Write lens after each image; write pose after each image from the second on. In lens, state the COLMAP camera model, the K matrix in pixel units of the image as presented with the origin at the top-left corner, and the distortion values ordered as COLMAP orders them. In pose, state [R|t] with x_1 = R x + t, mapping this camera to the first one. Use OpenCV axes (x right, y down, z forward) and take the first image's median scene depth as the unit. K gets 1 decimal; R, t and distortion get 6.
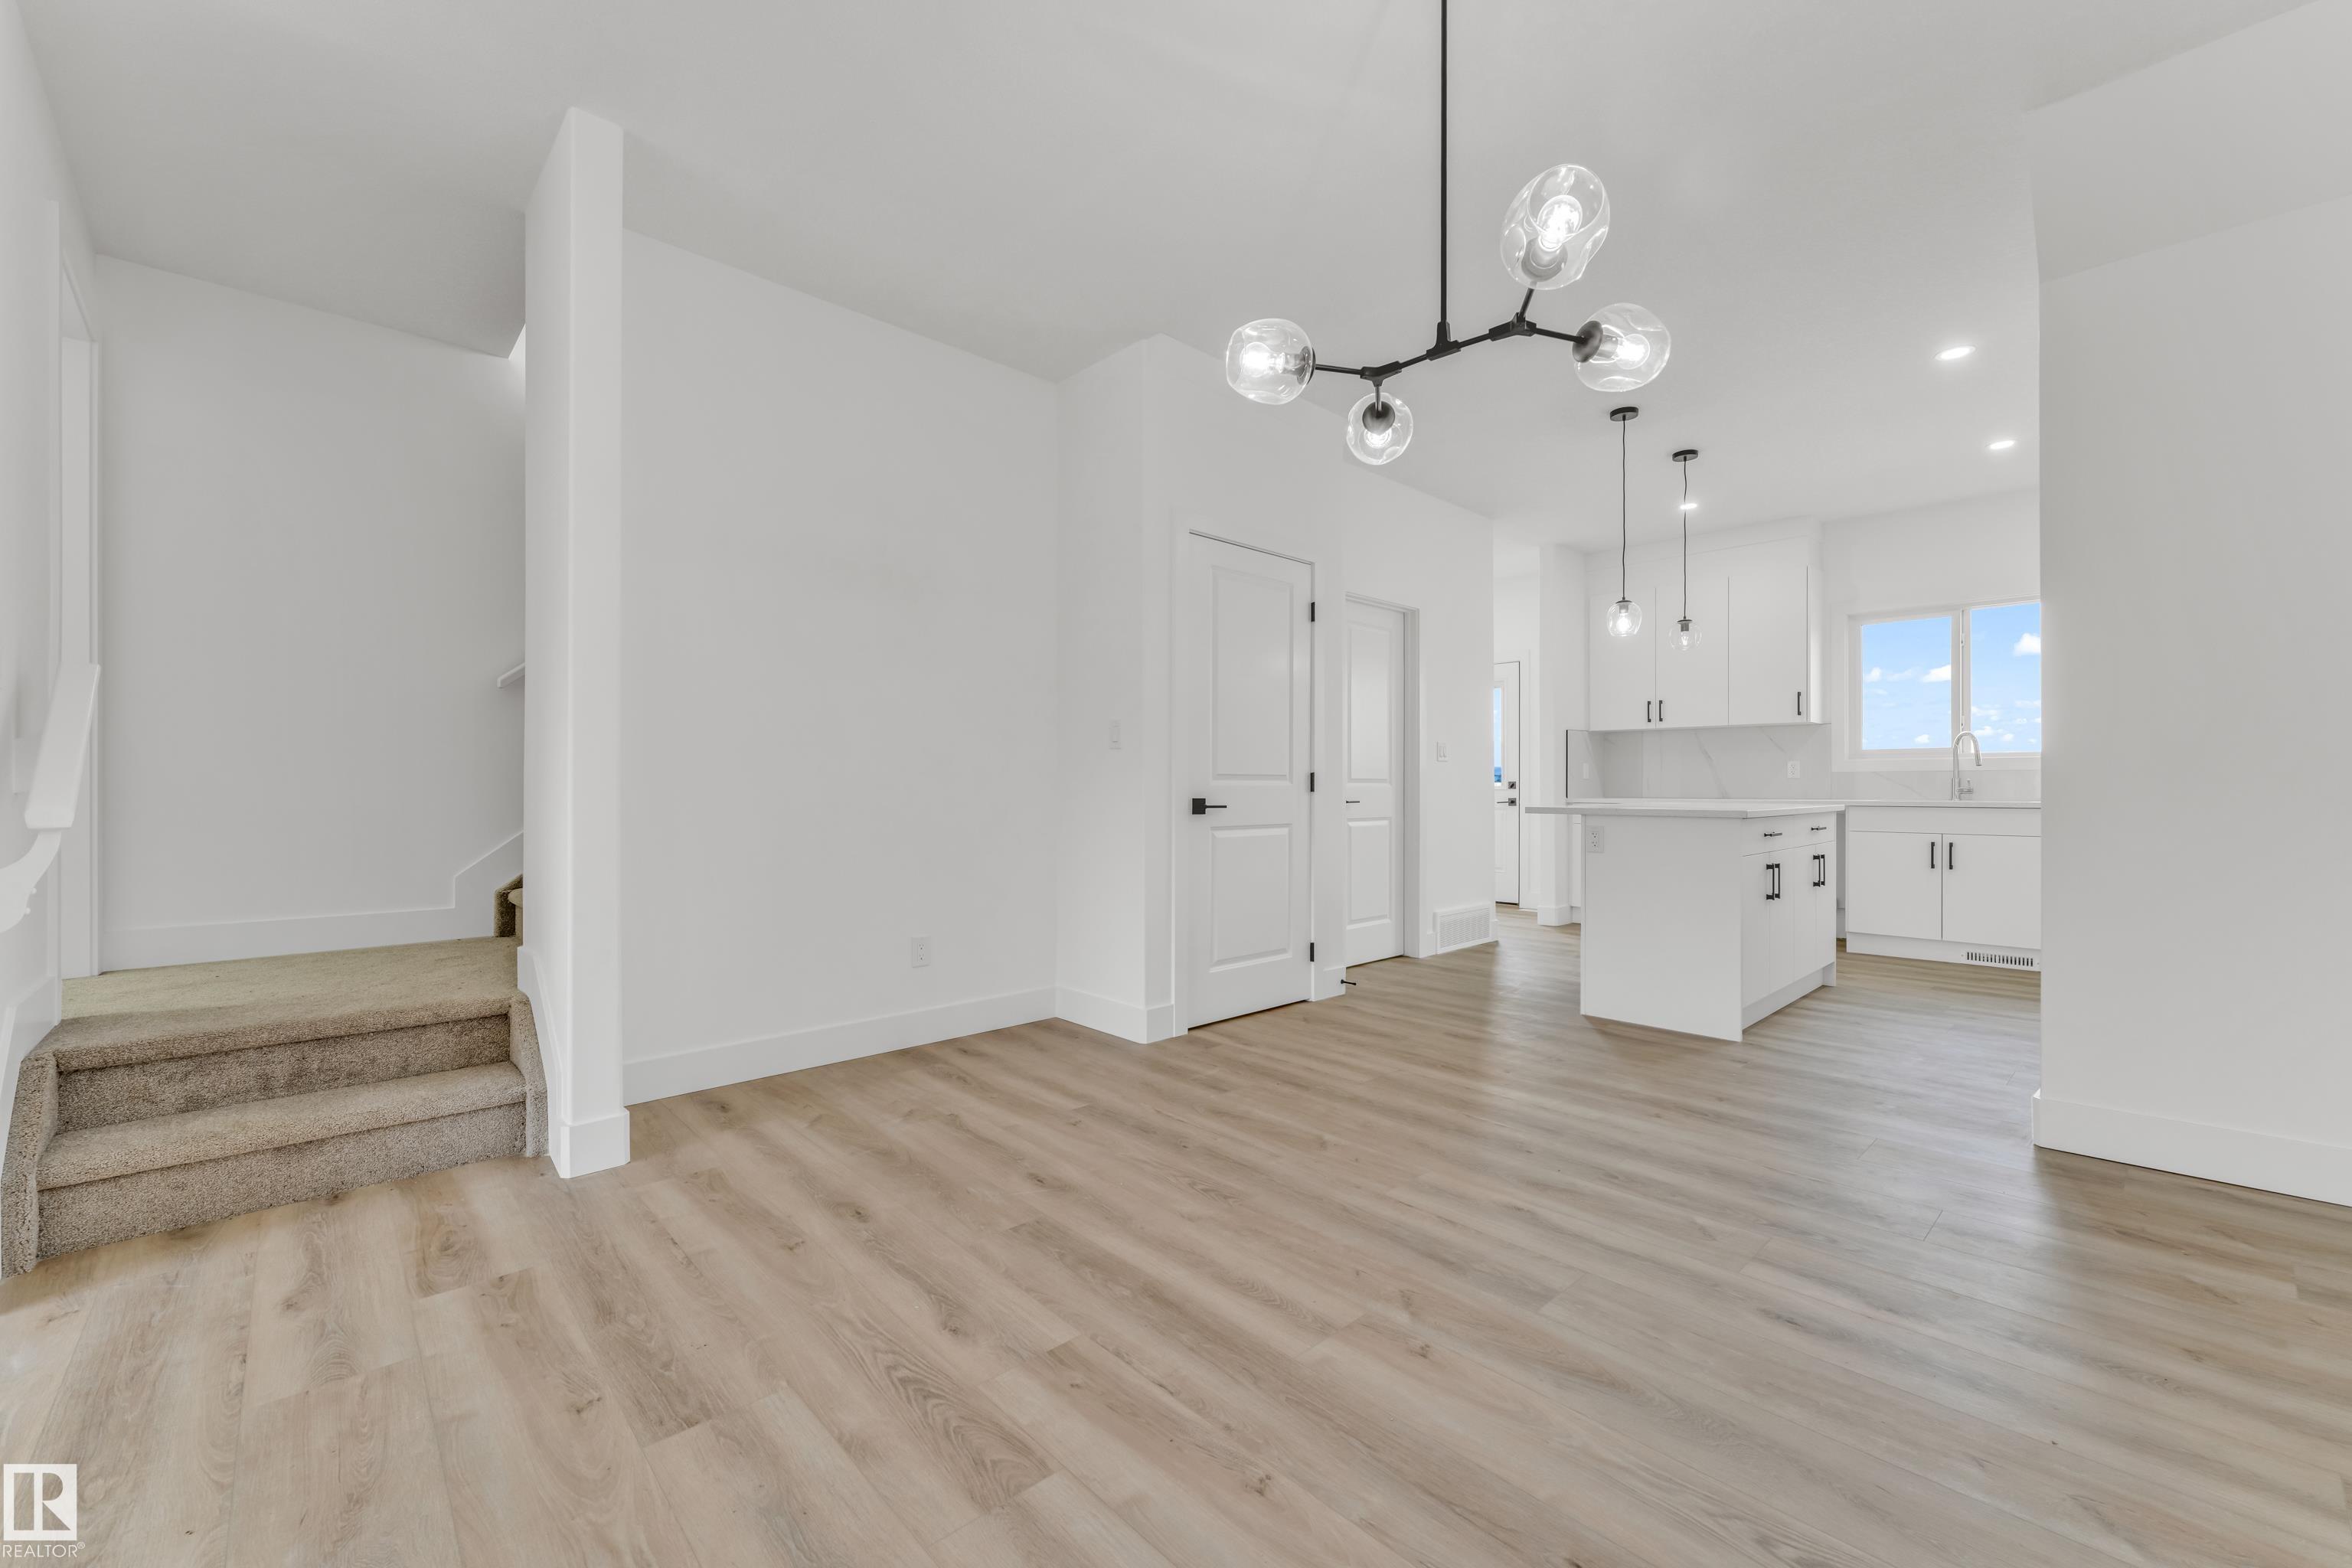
lens RADIAL K [[951.5, 0, 1182.9], [0, 951.5, 786.4], [0, 0, 1]] dist [-0.004032, -0.000403]
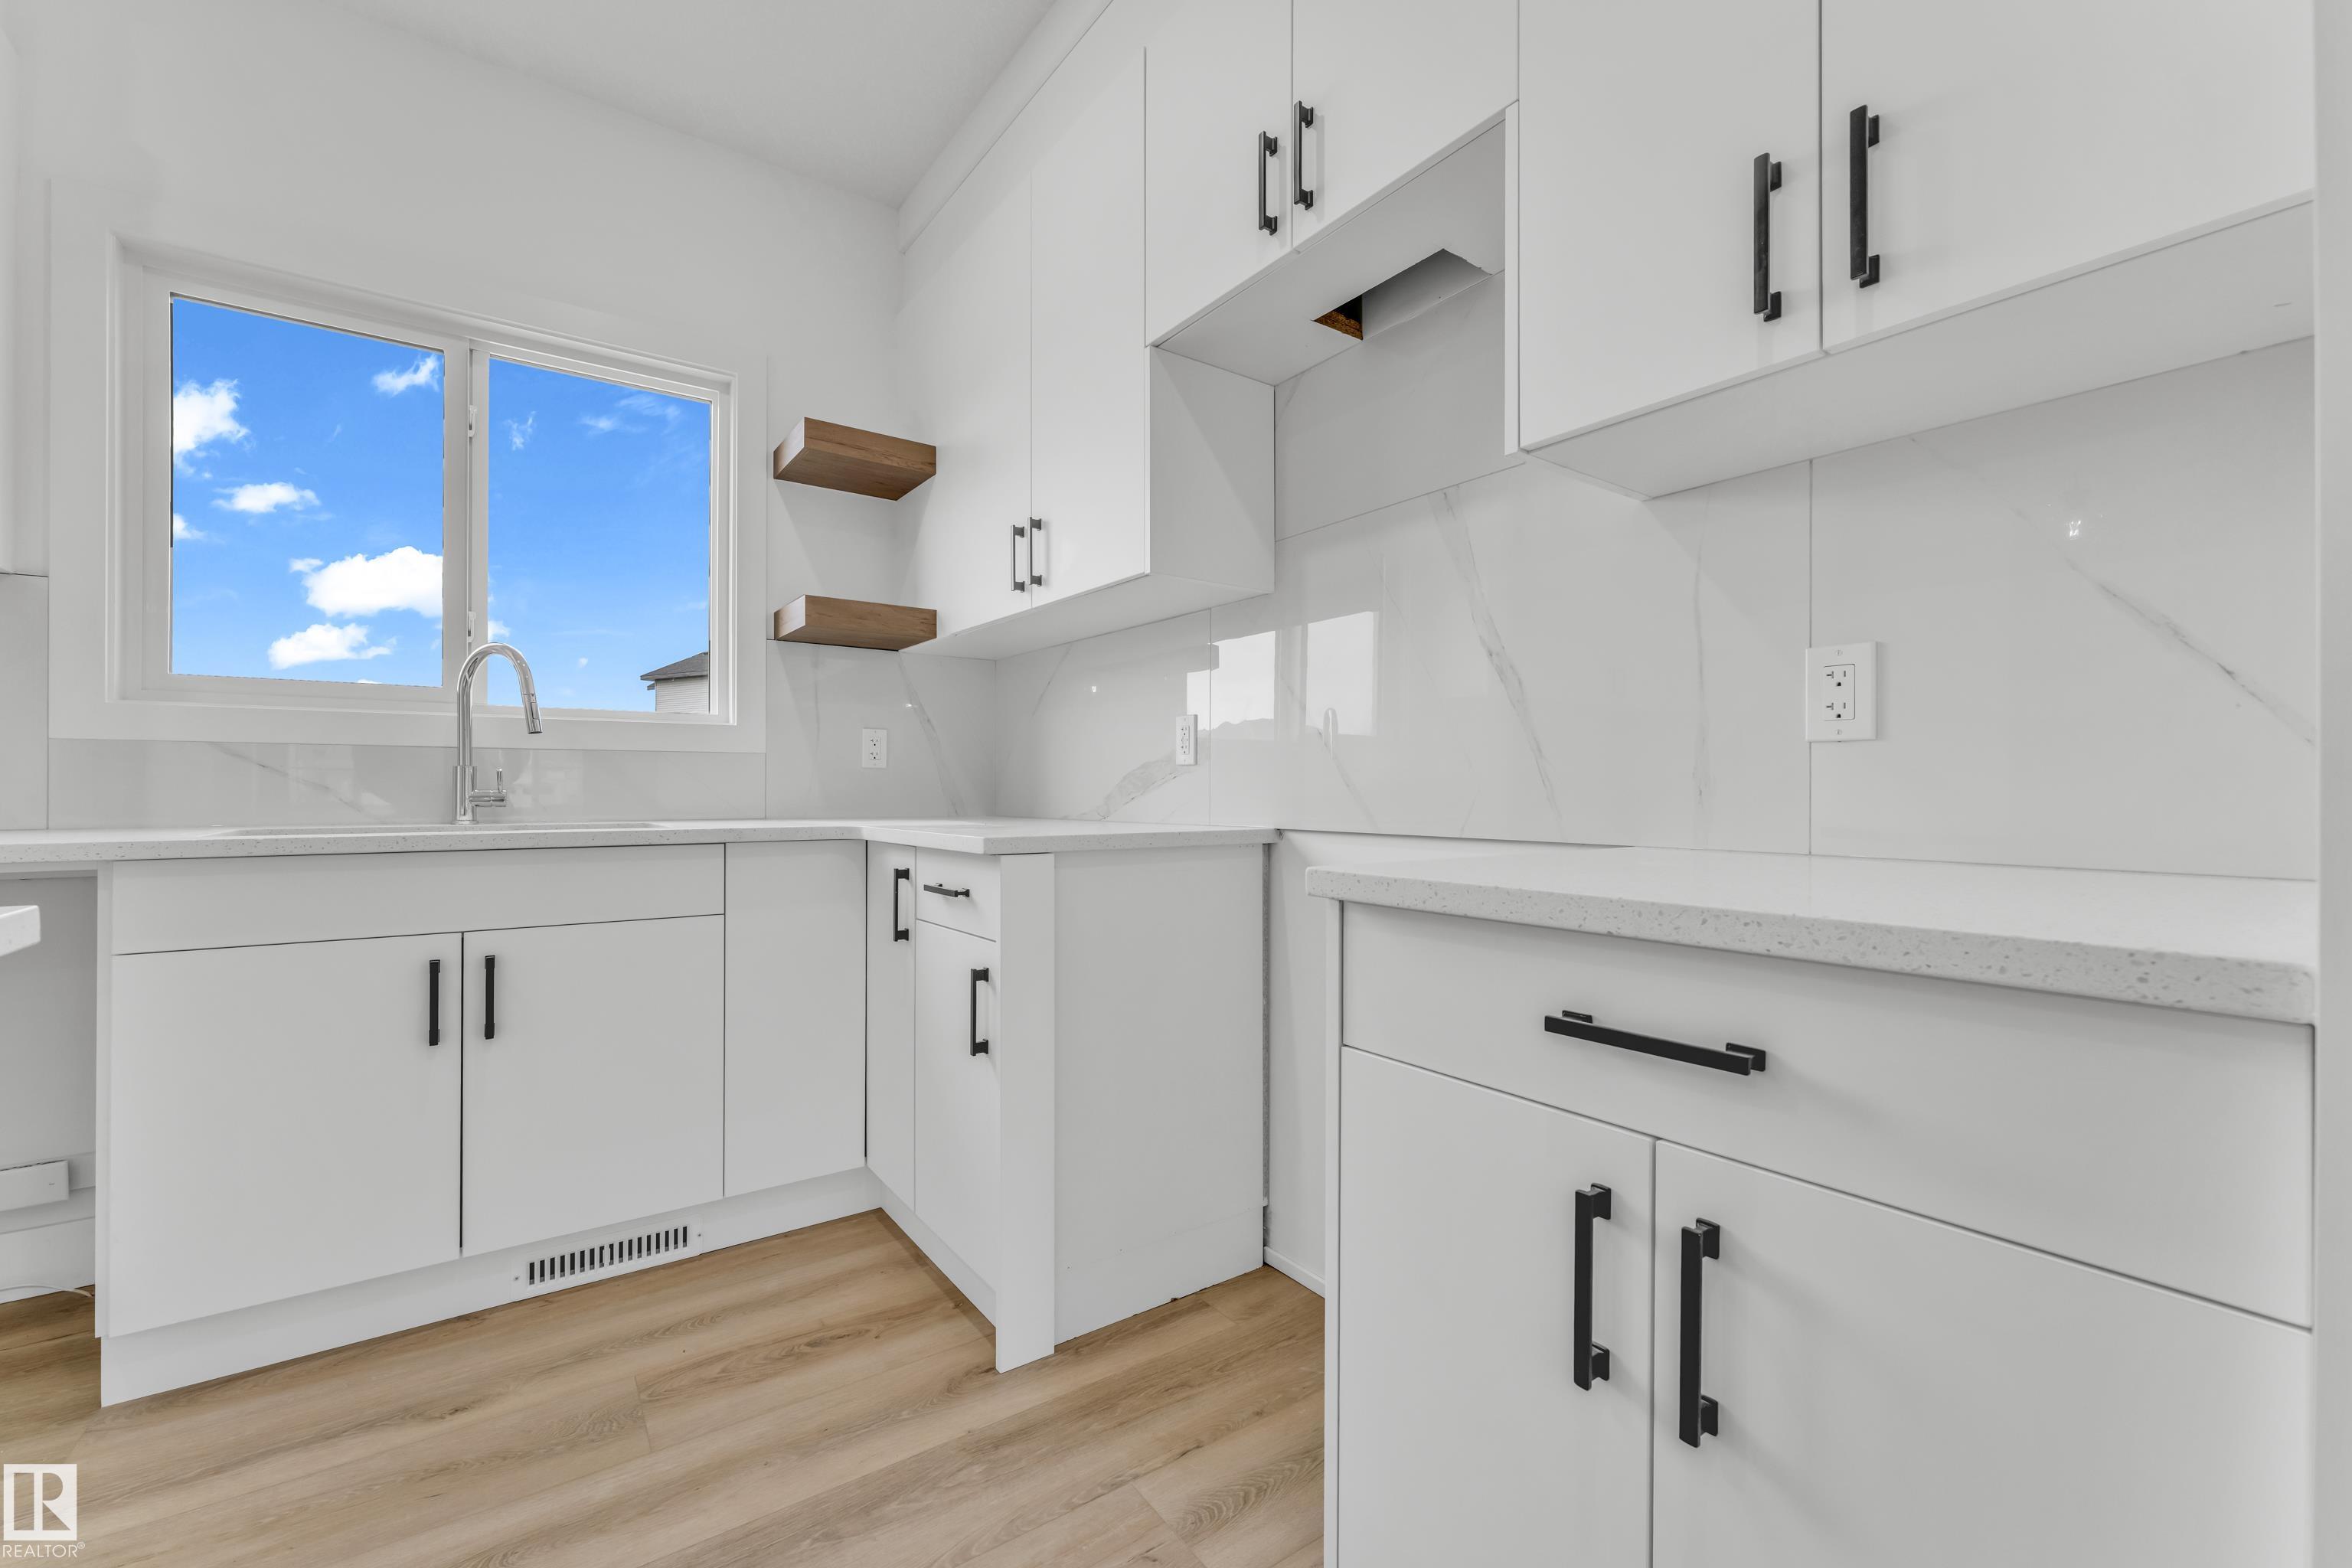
lens RADIAL K [[950.7, 0, 1172.6], [0, 950.7, 784.5], [0, 0, 1]] dist [0.000347, -0.000314]
pose [[0.138467, 0.005910, 0.990349, 0.727589], [0.000506, 0.999982, -0.006039, 0.001204], [-0.990367, 0.001337, 0.138462, 1.018813]]
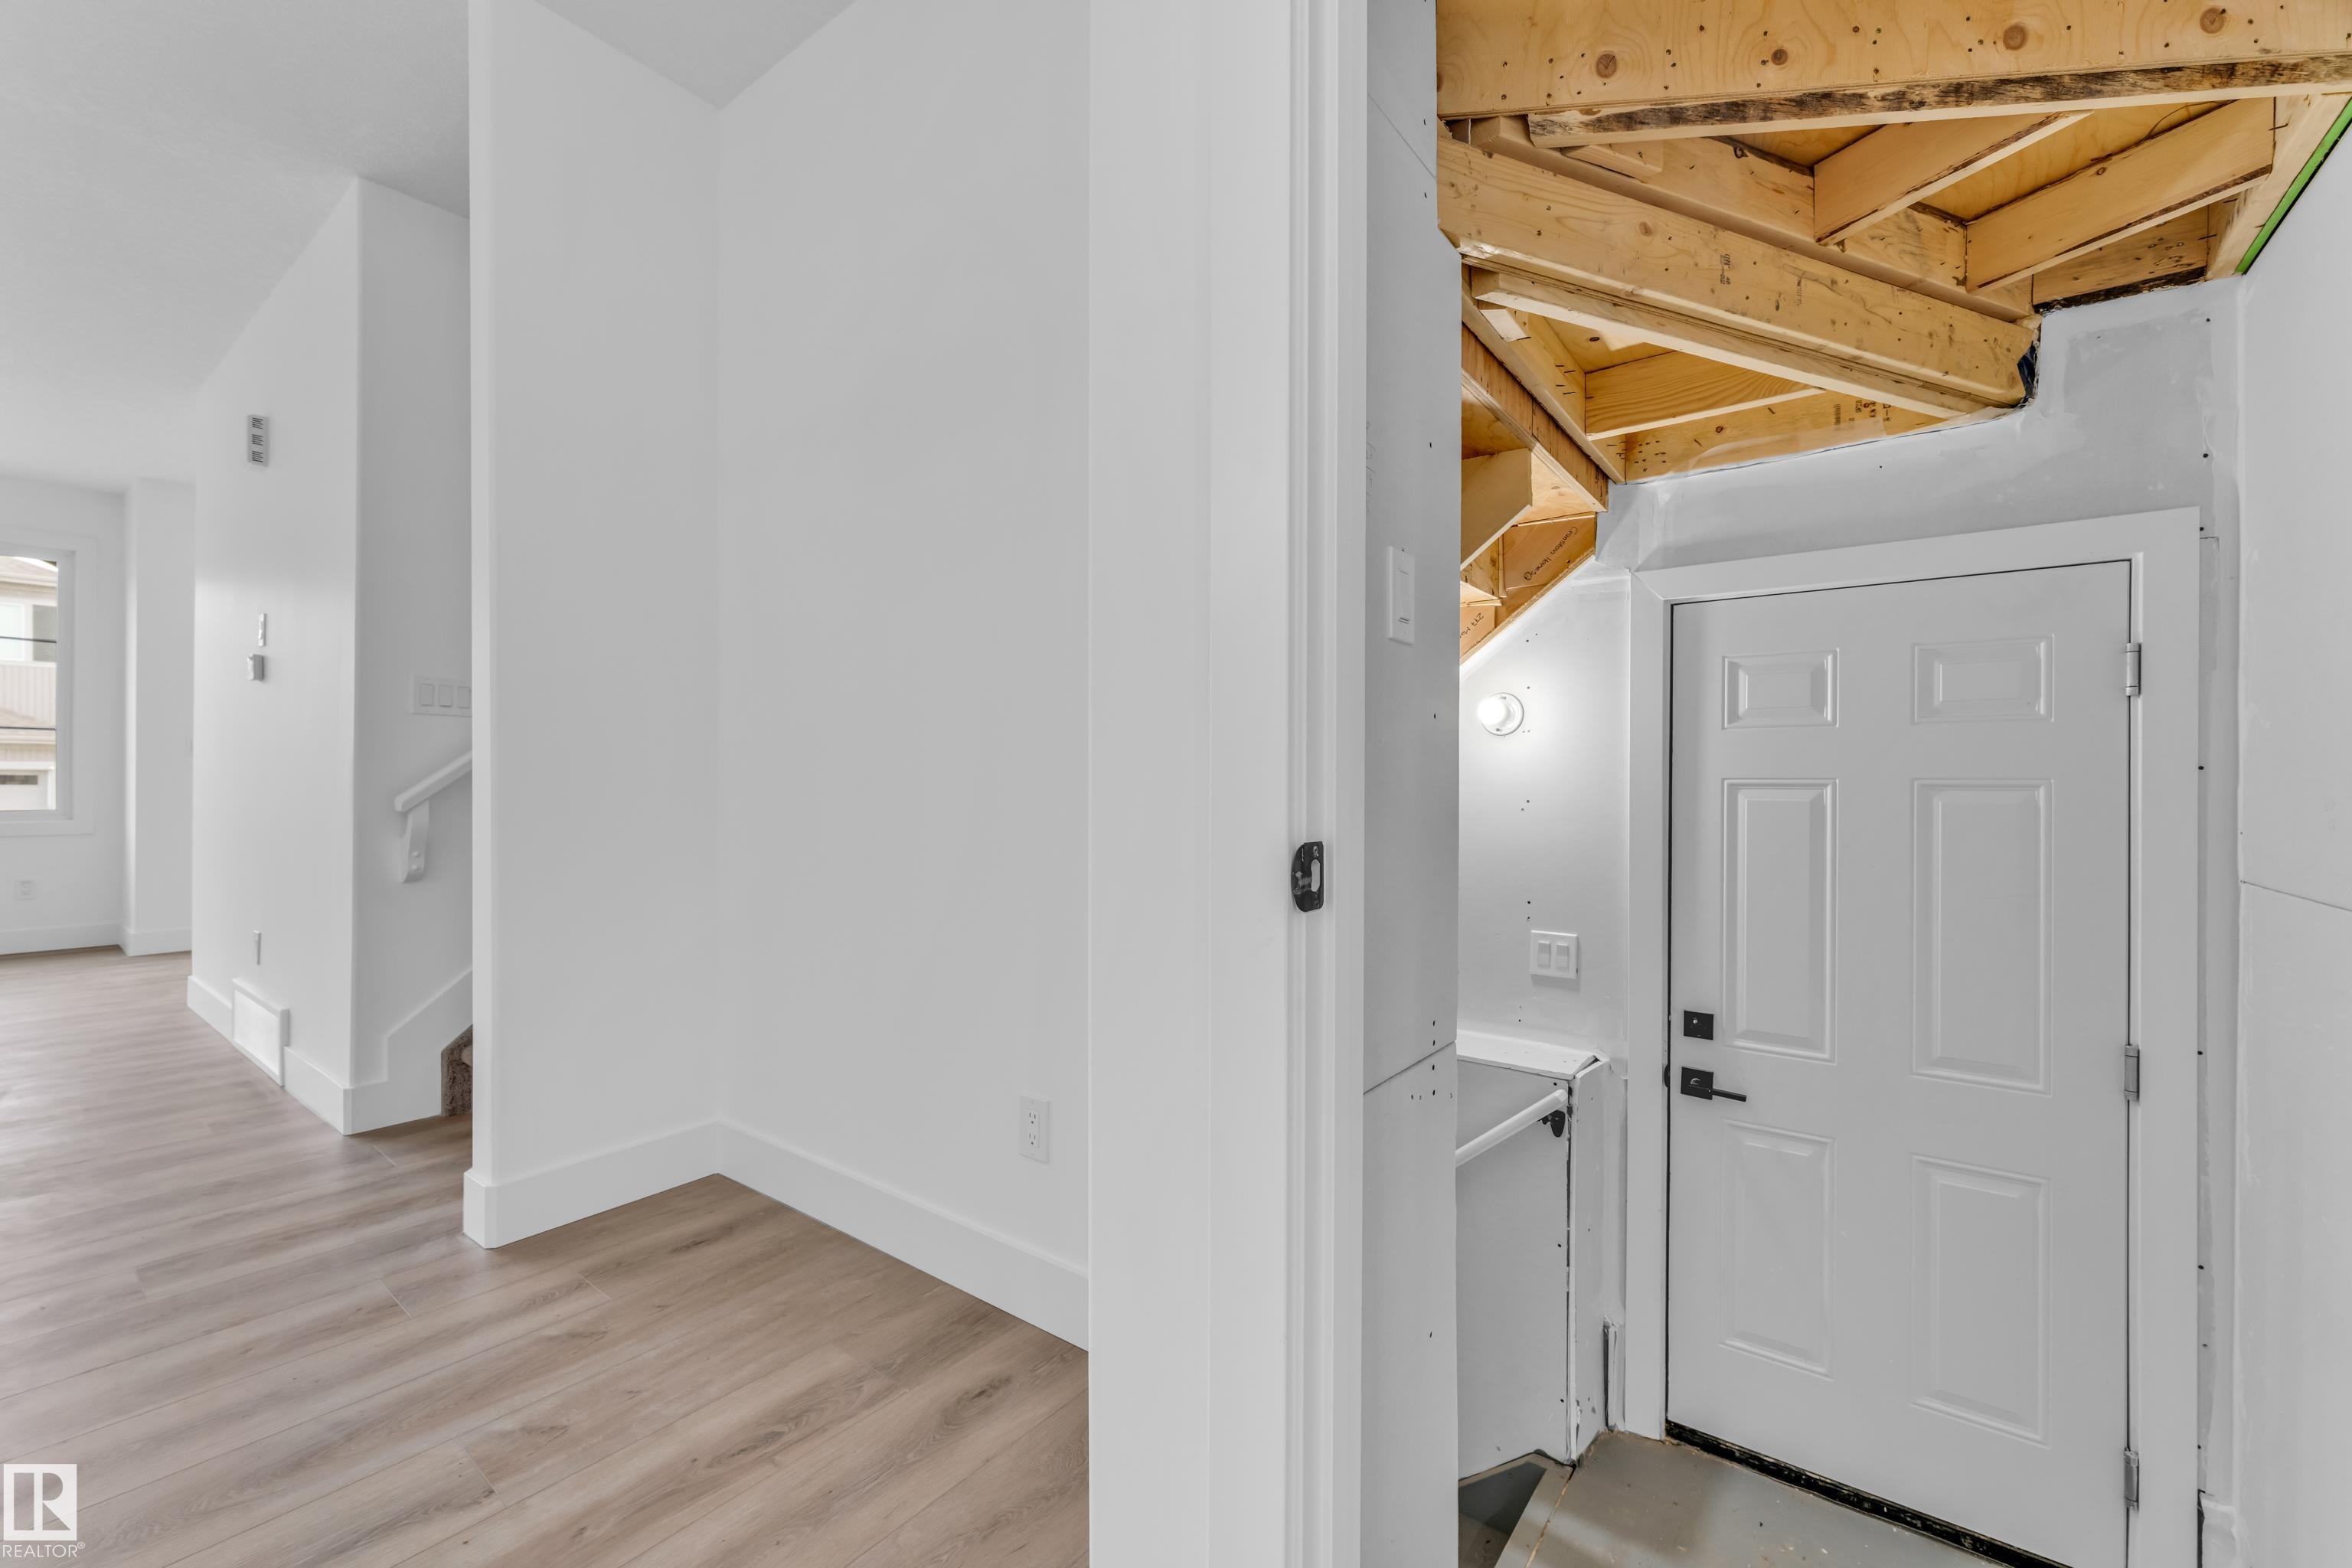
lens RADIAL K [[942.4, 0, 1176.0], [0, 942.4, 784.0], [0, 0, 1]] dist [-0.003093, -0.000287]
pose [[0.165641, -0.001271, -0.986185, 0.199440], [-0.004338, 0.999989, -0.002017, -0.000989], [0.986177, 0.004612, 0.165634, 0.947912]]
